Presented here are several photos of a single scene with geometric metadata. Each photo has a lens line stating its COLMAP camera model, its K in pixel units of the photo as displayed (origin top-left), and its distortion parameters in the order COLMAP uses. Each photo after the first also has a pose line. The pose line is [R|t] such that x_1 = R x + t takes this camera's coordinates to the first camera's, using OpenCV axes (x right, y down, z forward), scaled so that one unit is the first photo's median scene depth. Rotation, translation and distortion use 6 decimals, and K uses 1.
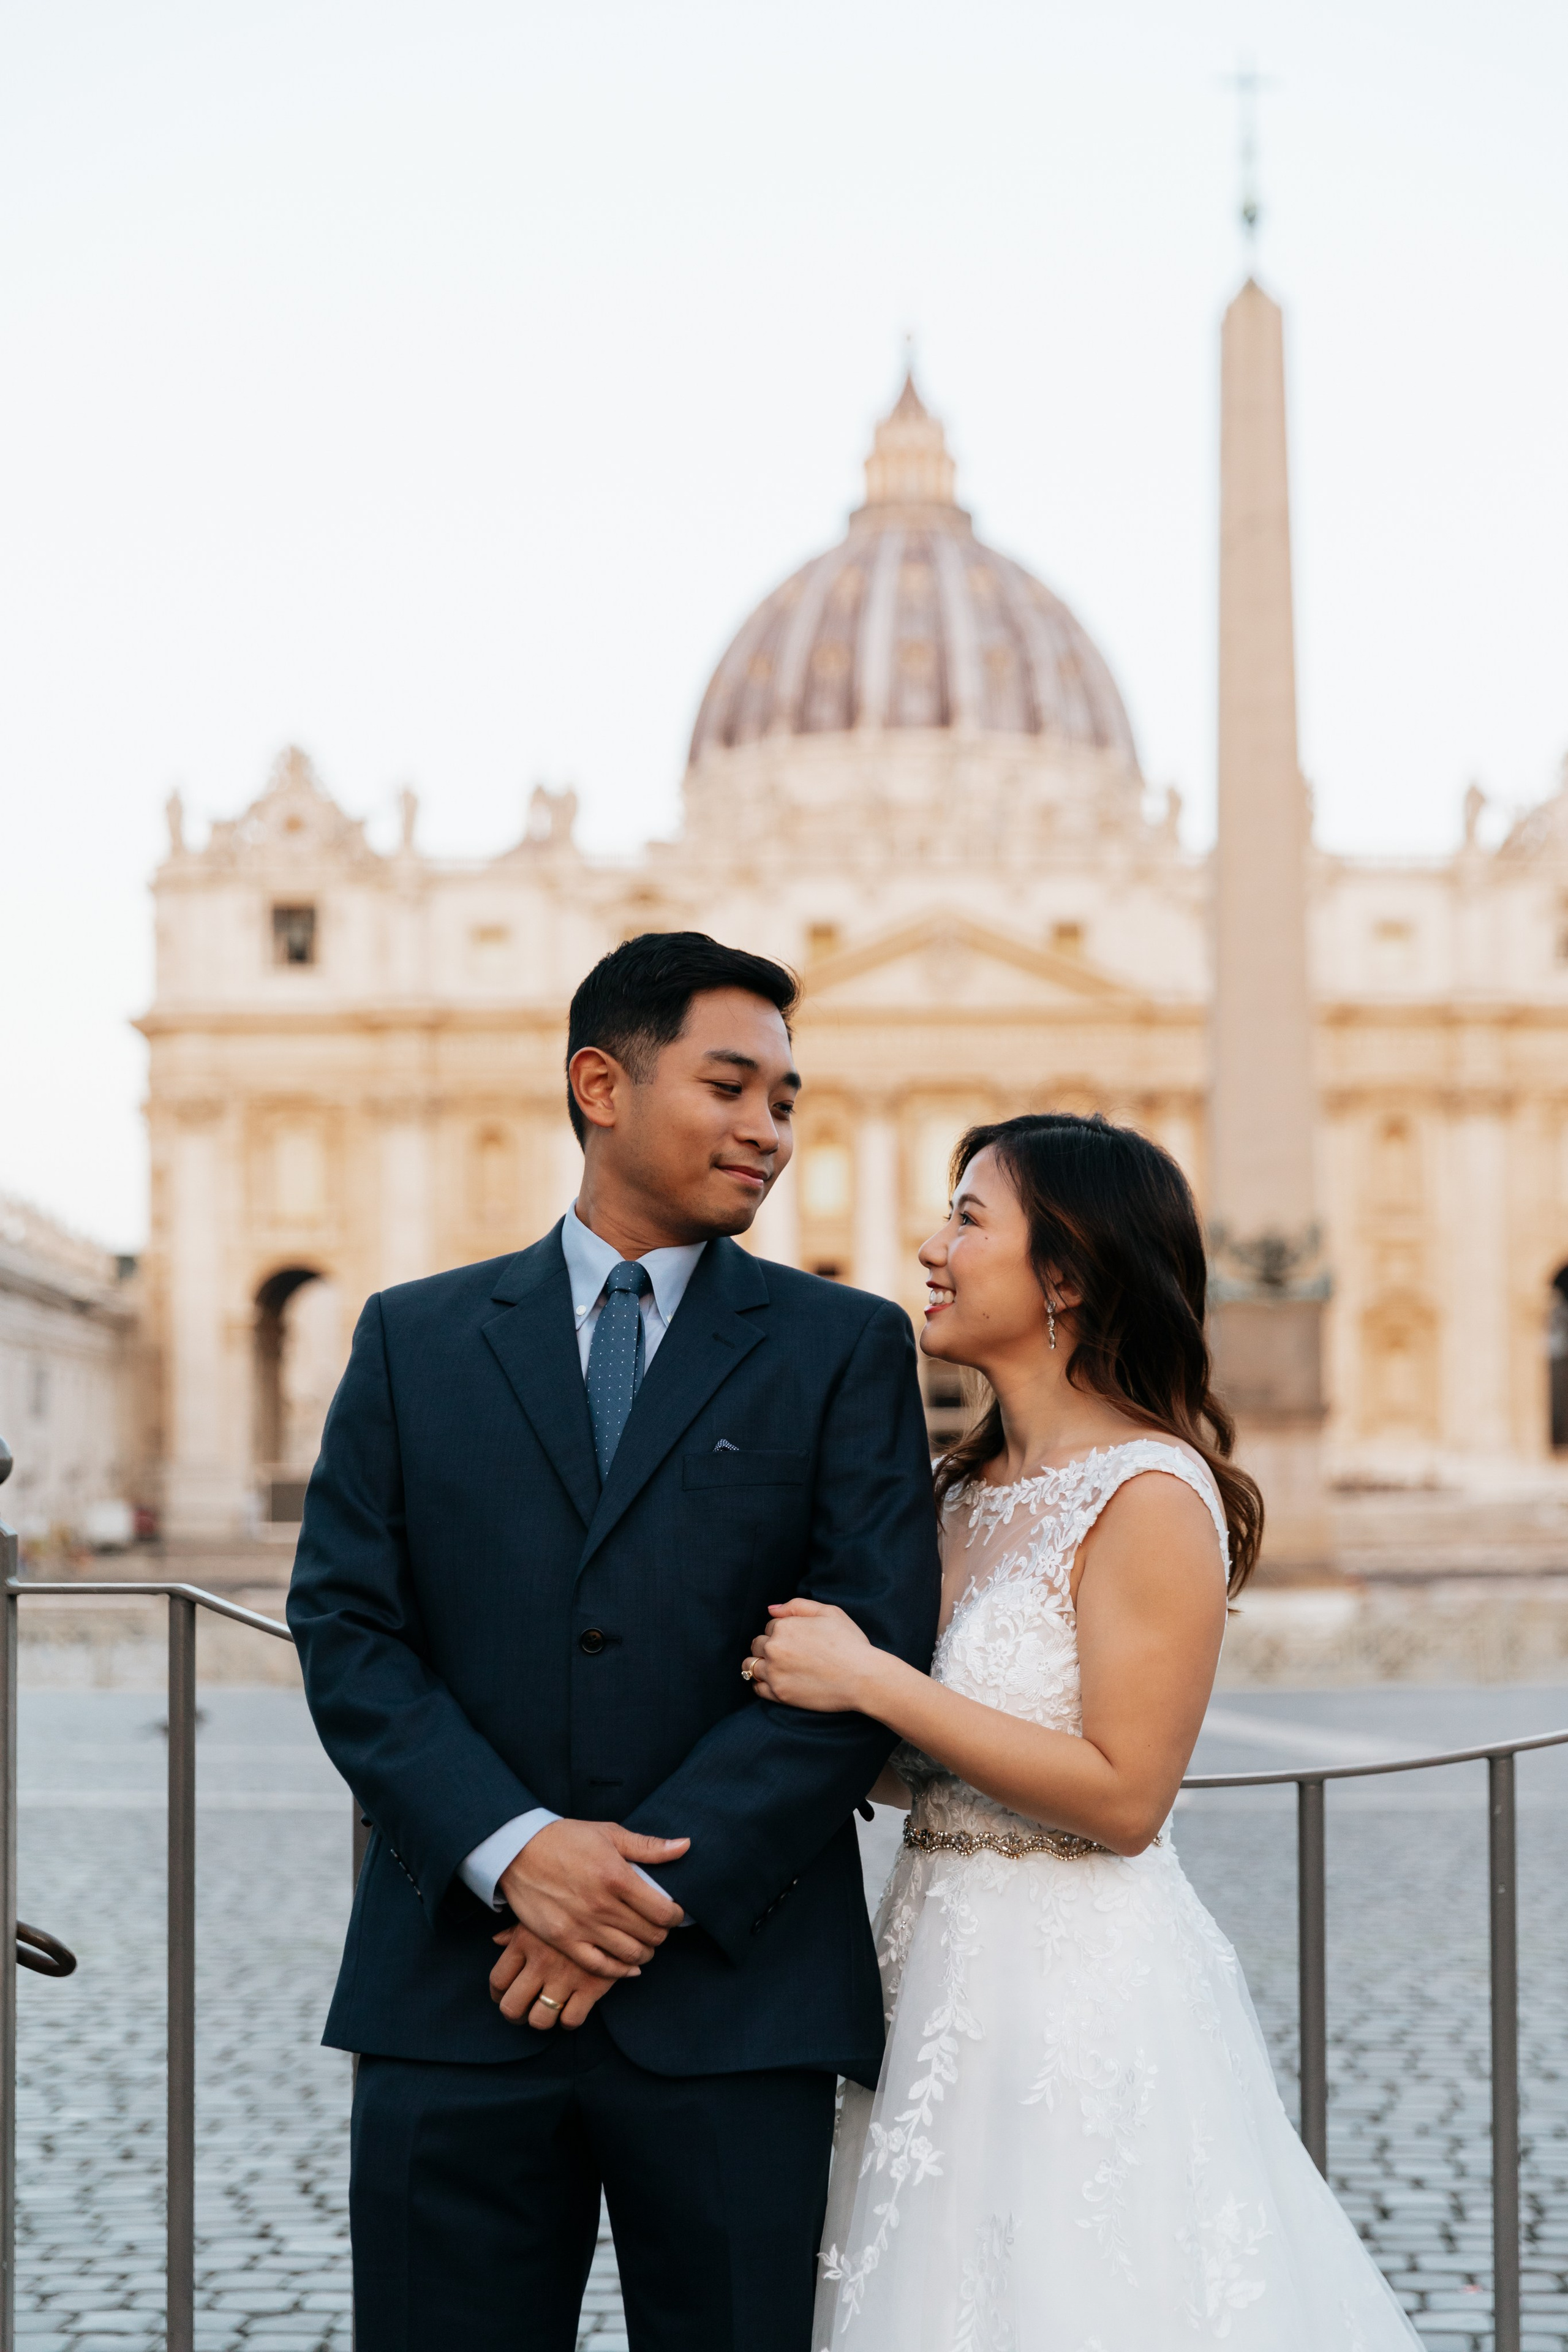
lens RADIAL K [[4020.1, 0, 1102.2], [0, 4020.1, 1343.1], [0, 0, 1]] dist [-0.022913, 0.155054]
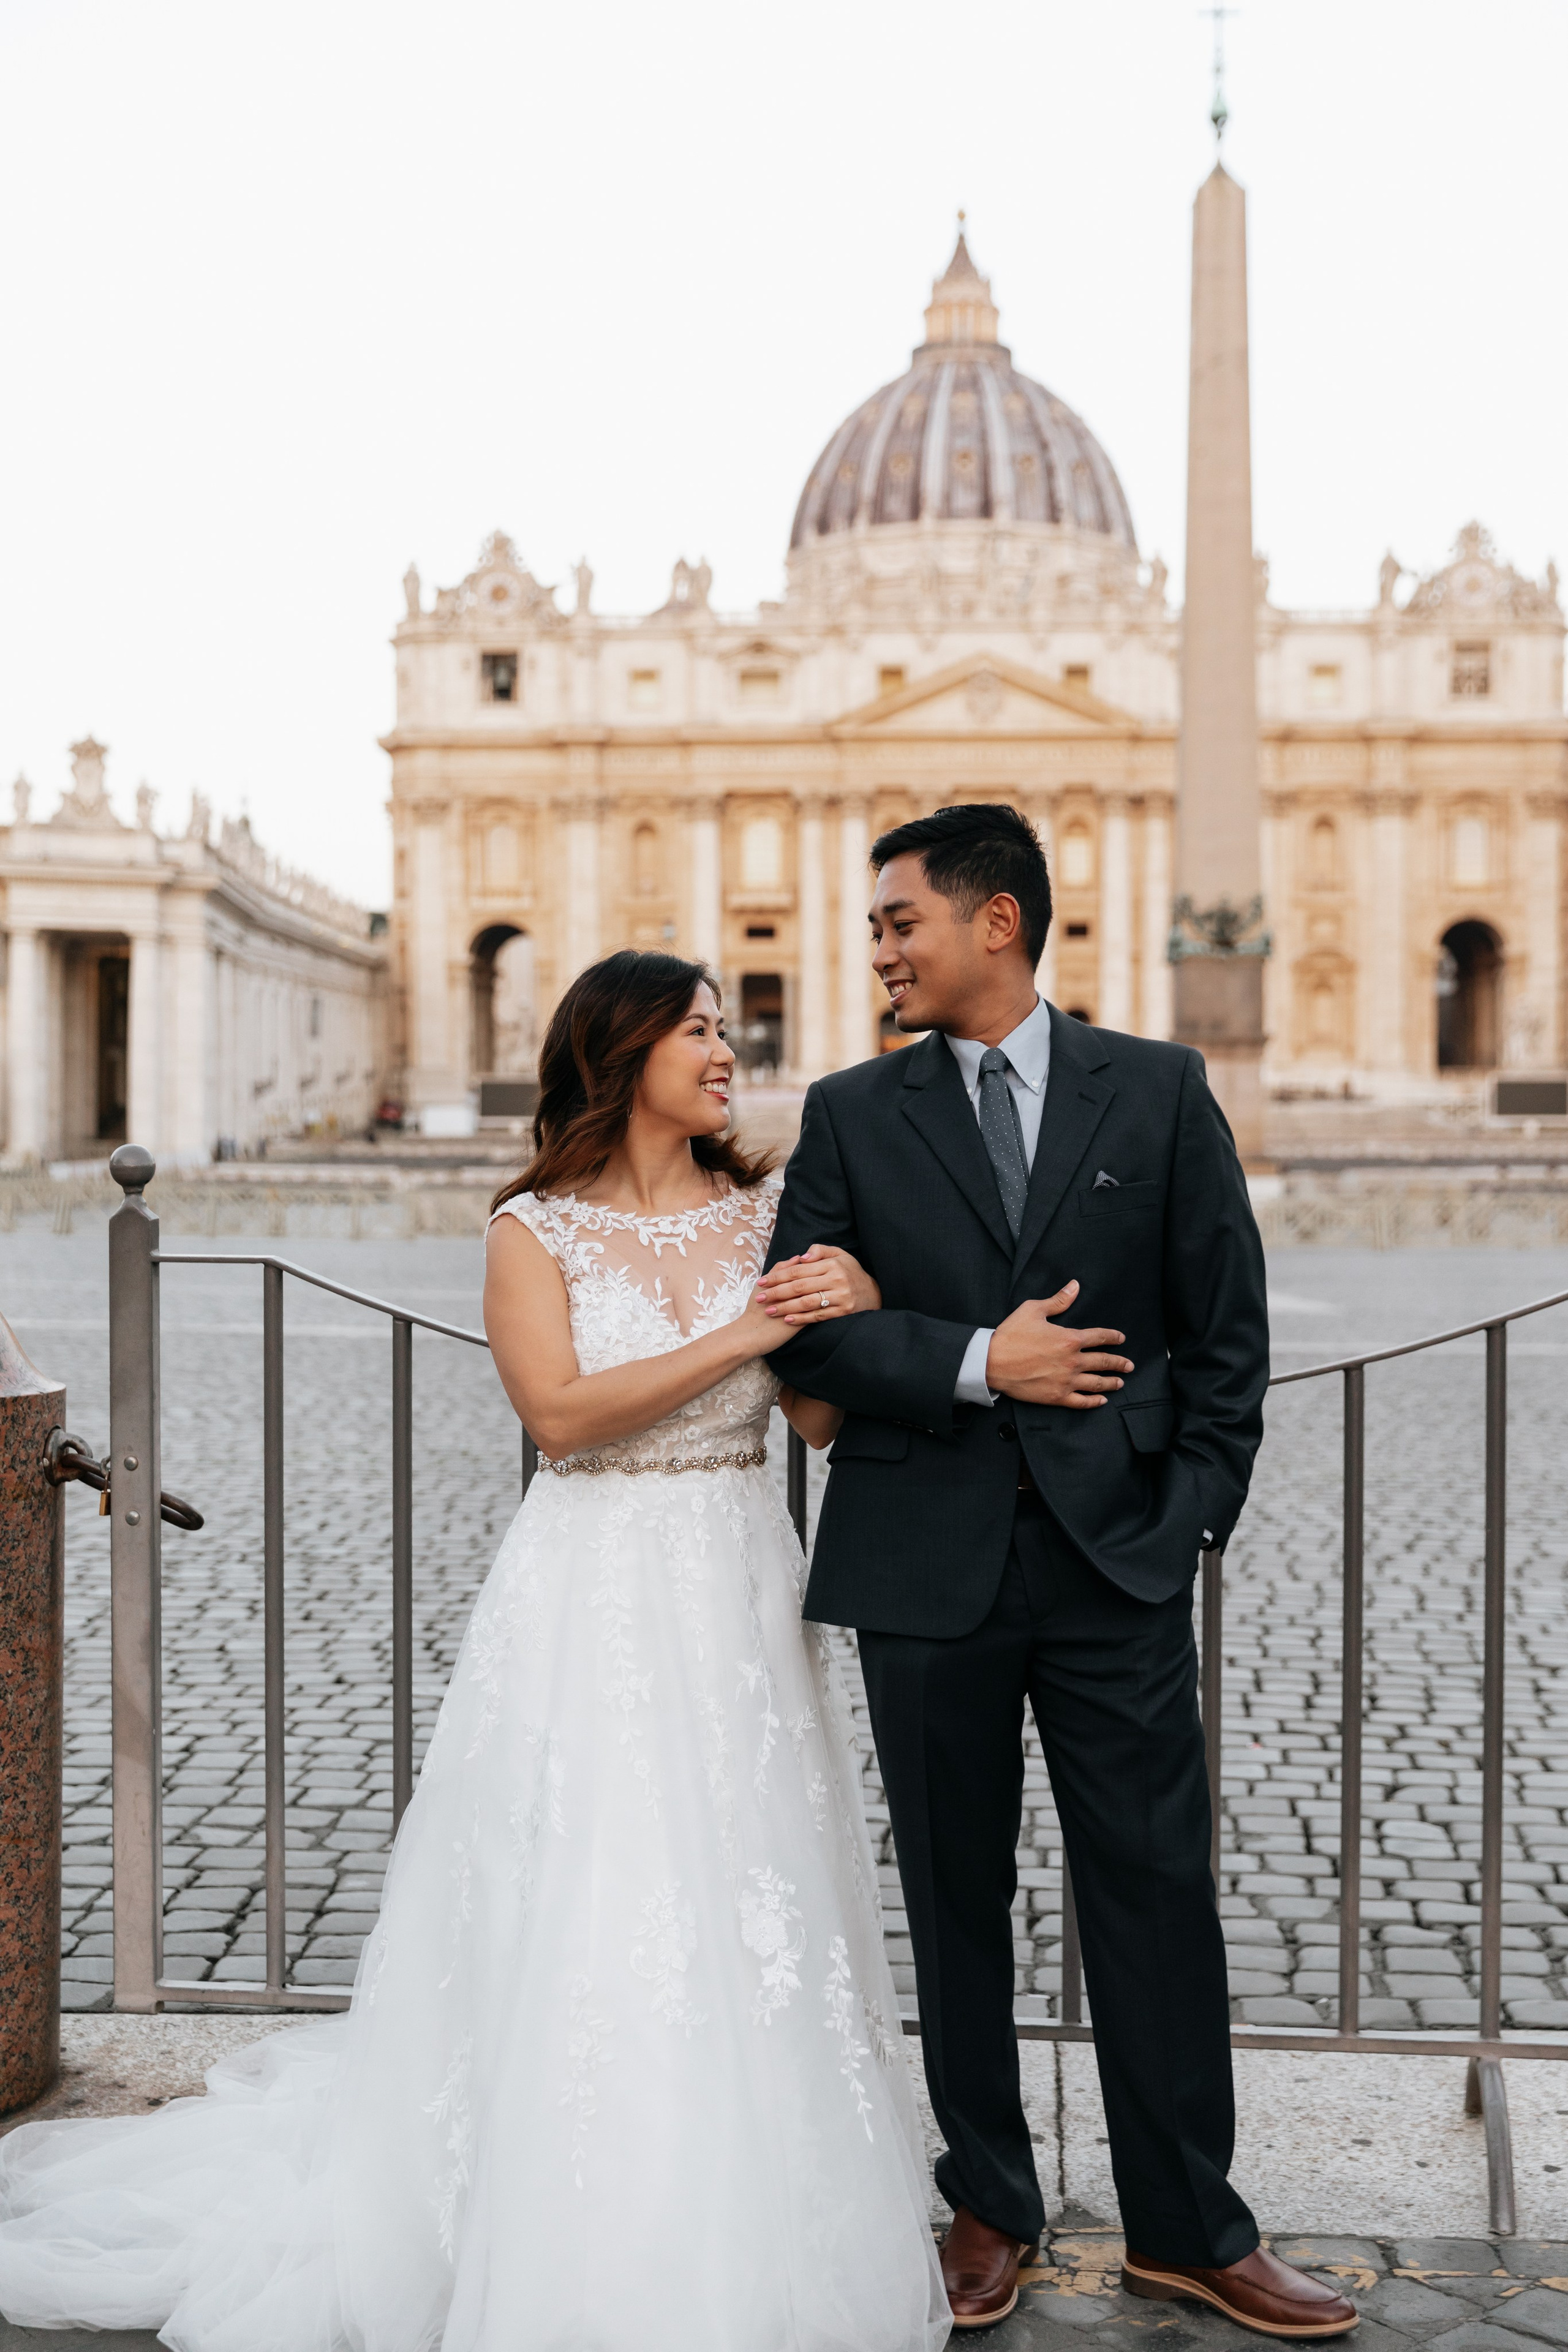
lens RADIAL K [[3002.0, 0, 852.9], [0, 3002.0, 1195.1], [0, 0, 1]] dist [0.018847, -0.028078]
pose [[0.996466, 0.011292, -0.083233, 0.002200], [-0.005315, 0.997413, 0.071683, -0.001395], [0.083828, -0.070988, 0.993949, -0.000926]]
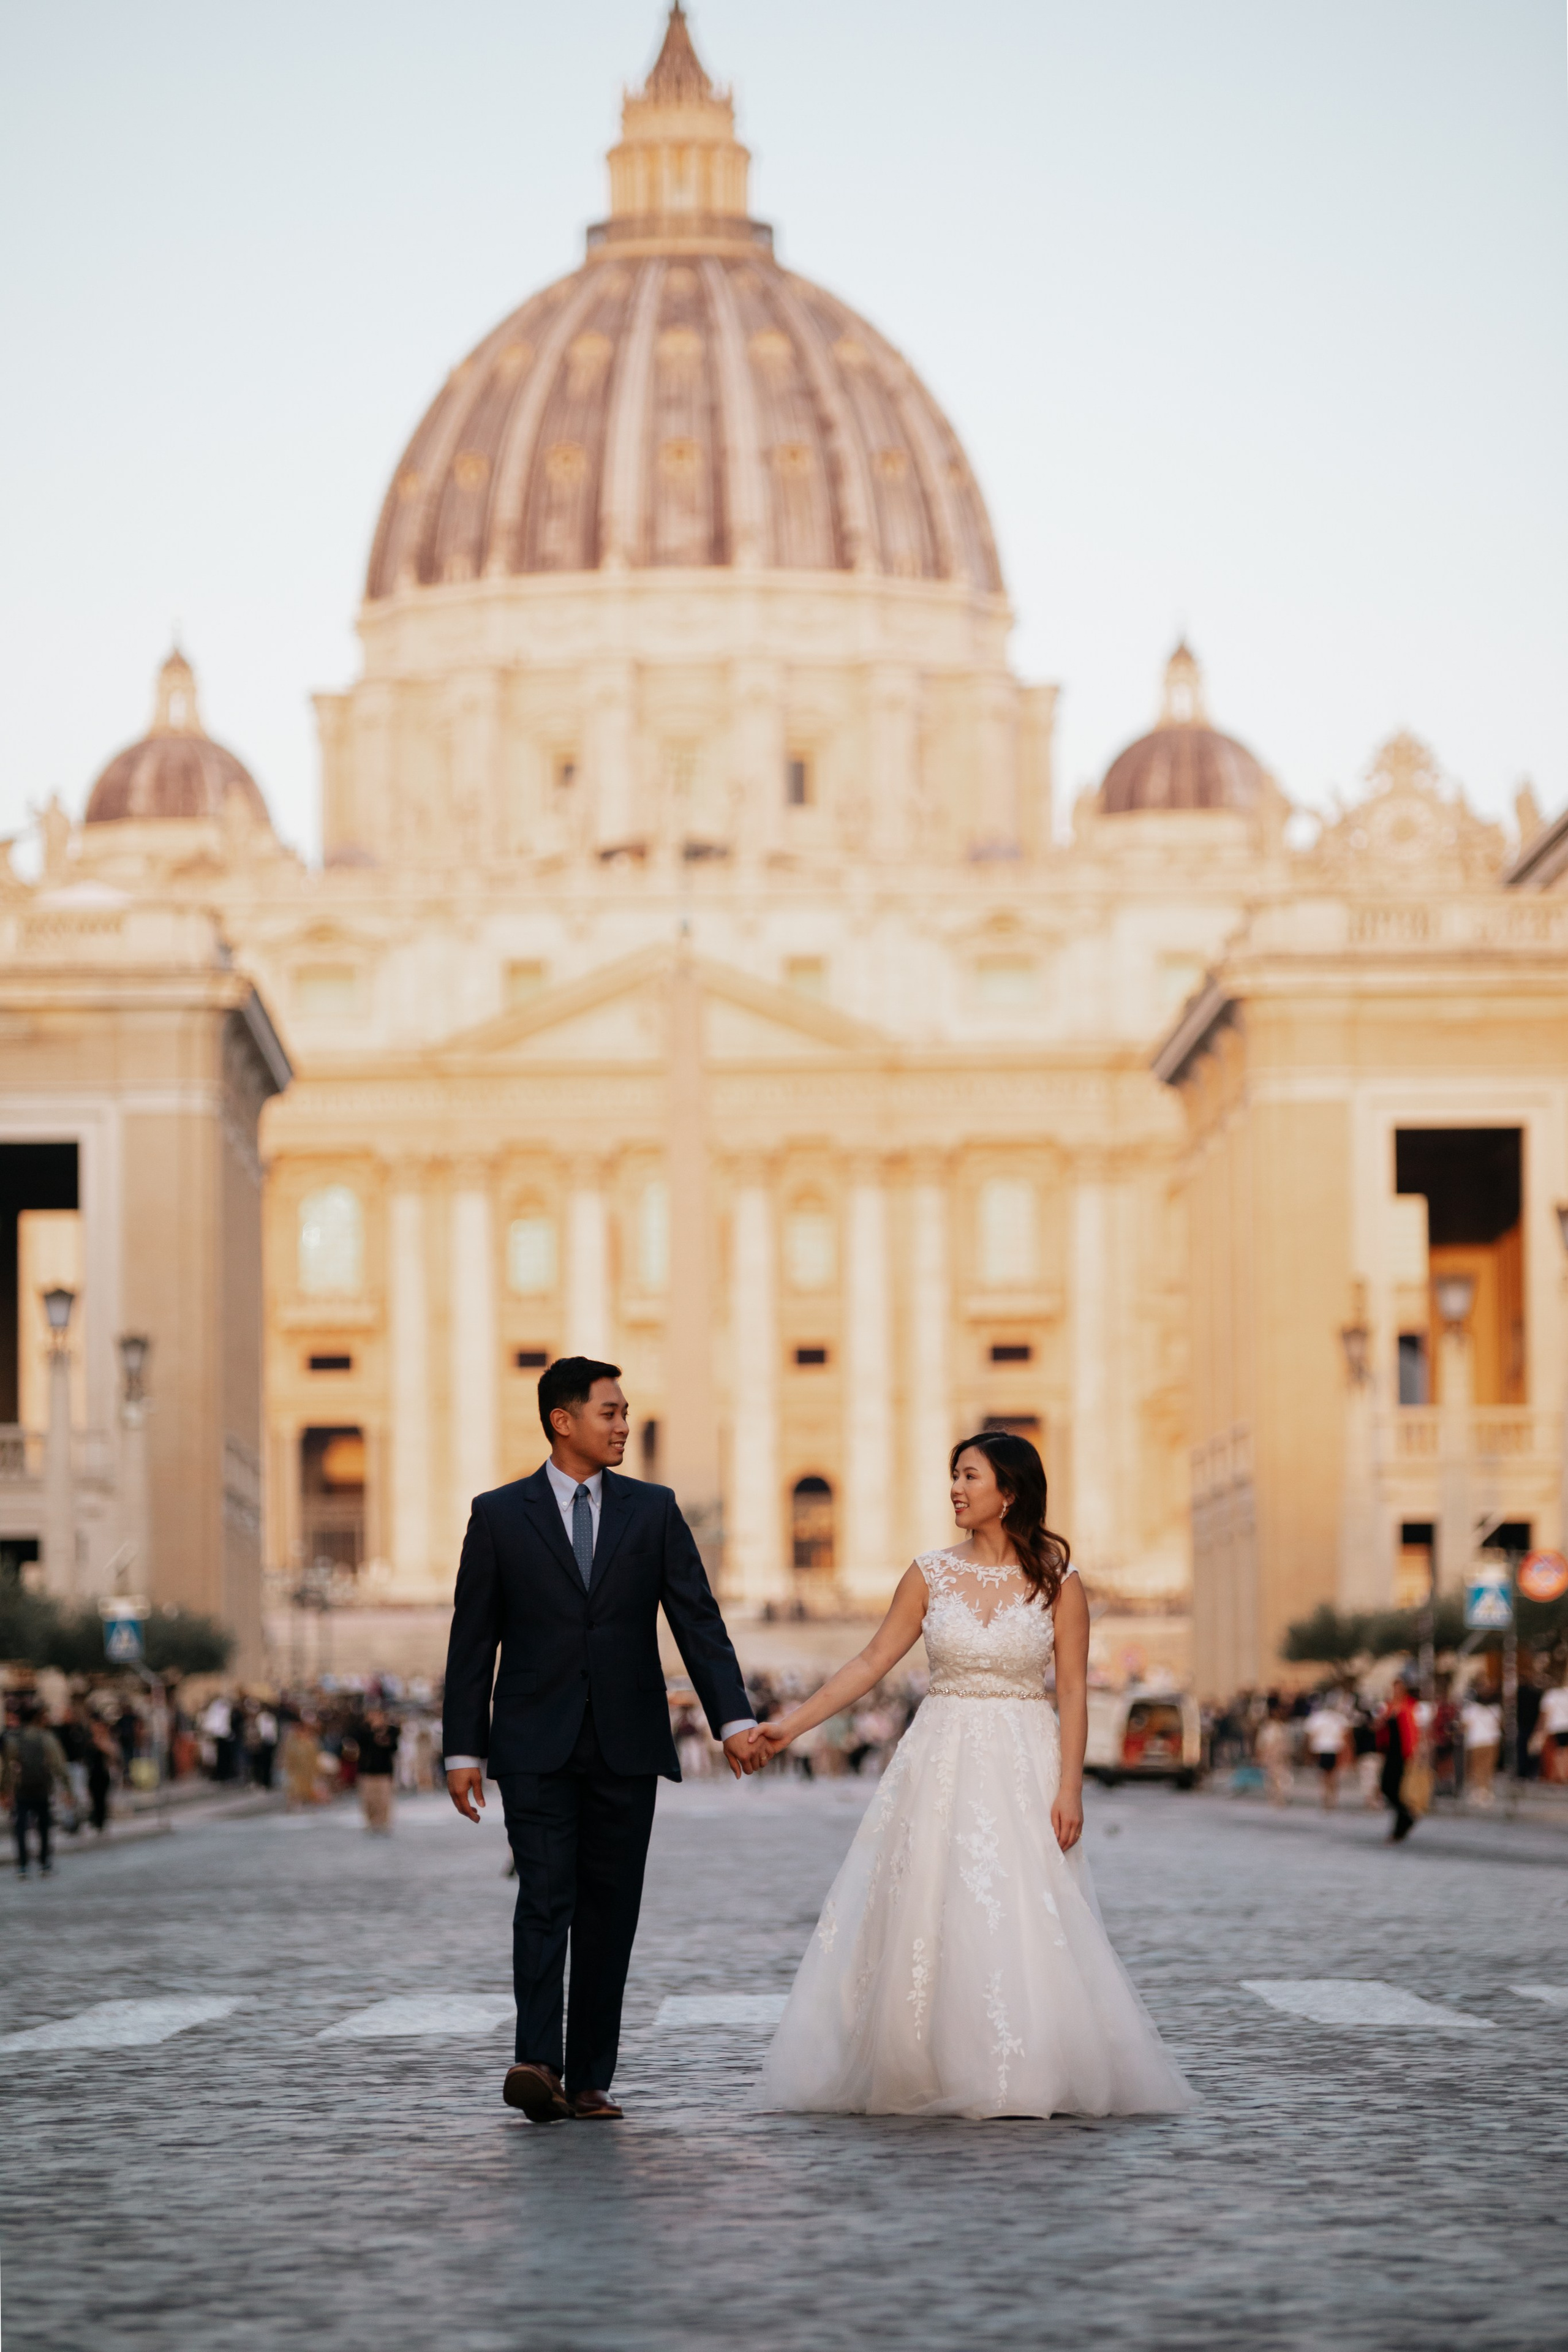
lens RADIAL K [[11772.4, 0, 785.4], [0, 11772.4, 1175.2], [0, 0, 1]] dist [1.244800, -4.737902]
pose [[0.997507, -0.004673, -0.070419, 0.142519], [0.005470, 0.999923, 0.011123, -0.073268], [0.070362, -0.011481, 0.997455, -1.325214]]
